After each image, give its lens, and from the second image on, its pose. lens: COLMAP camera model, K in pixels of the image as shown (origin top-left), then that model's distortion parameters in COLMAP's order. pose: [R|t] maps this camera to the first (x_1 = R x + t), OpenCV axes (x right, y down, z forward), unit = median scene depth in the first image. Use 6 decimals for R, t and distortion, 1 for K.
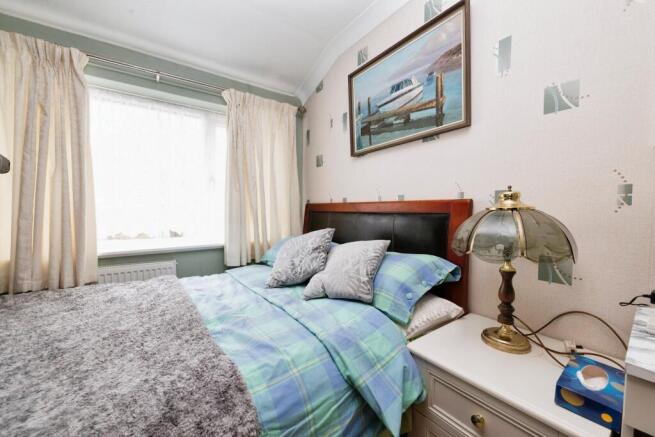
lens RADIAL K [[259.6, 0, 327.5], [0, 259.6, 218.5], [0, 0, 1]] dist [-0.001942, -0.000155]
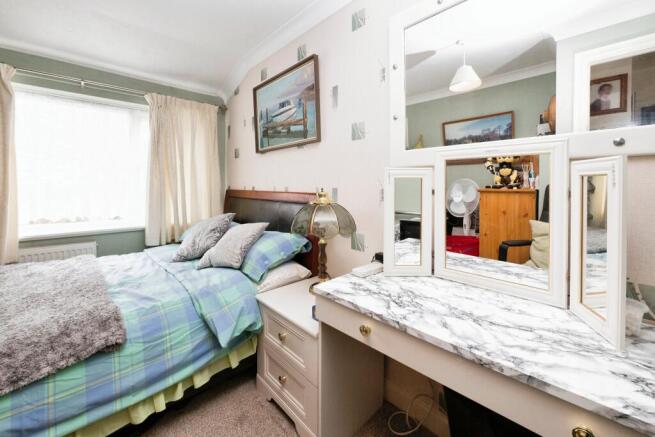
lens RADIAL K [[267.6, 0, 324.9], [0, 267.6, 187.3], [0, 0, 1]] dist [-0.003943, -0.000218]
pose [[0.991442, 0.003638, 0.130494, 0.329426], [0.000232, 0.999561, -0.029630, -0.053903], [-0.130544, 0.029407, 0.991006, -0.381720]]
